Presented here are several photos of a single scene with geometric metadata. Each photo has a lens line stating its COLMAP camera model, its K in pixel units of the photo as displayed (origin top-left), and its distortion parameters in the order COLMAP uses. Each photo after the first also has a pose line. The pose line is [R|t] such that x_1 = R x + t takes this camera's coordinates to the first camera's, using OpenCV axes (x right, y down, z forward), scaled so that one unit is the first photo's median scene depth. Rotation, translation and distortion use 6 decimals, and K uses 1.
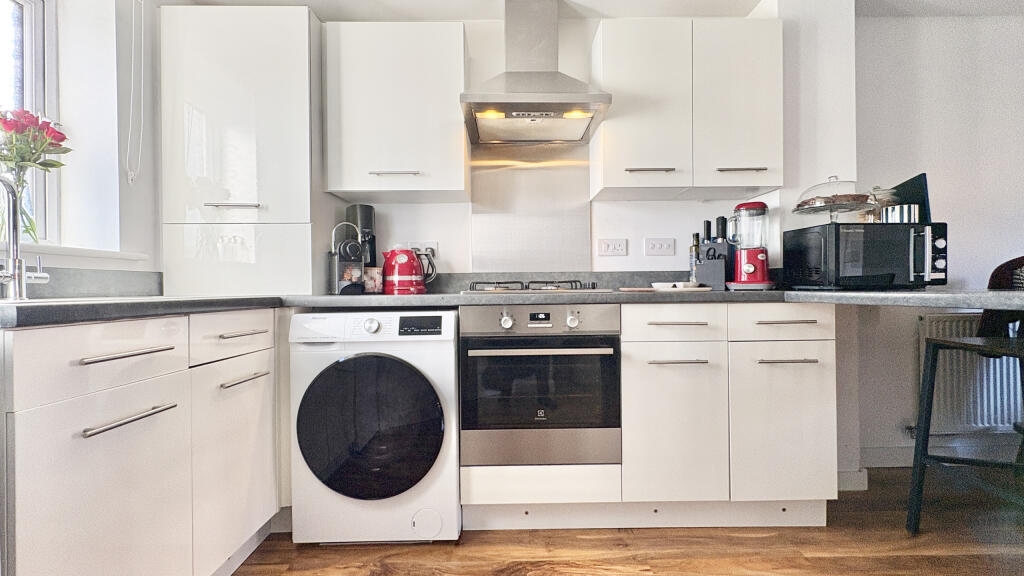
lens RADIAL K [[413.9, 0, 509.8], [0, 413.9, 287.2], [0, 0, 1]] dist [-0.000365, 0.000823]
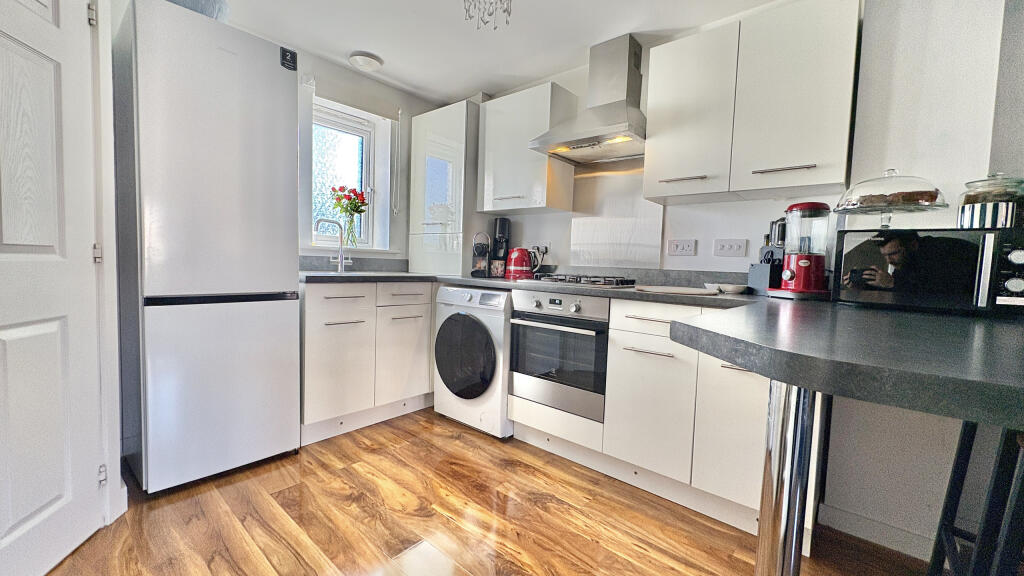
lens RADIAL K [[413.9, 0, 536.0], [0, 413.9, 288.5], [0, 0, 1]] dist [-0.000365, 0.000823]
pose [[0.766267, 0.077935, -0.637778, 0.861970], [-0.047119, 0.996760, 0.065190, -0.056971], [0.640792, -0.019902, 0.767457, -0.095756]]
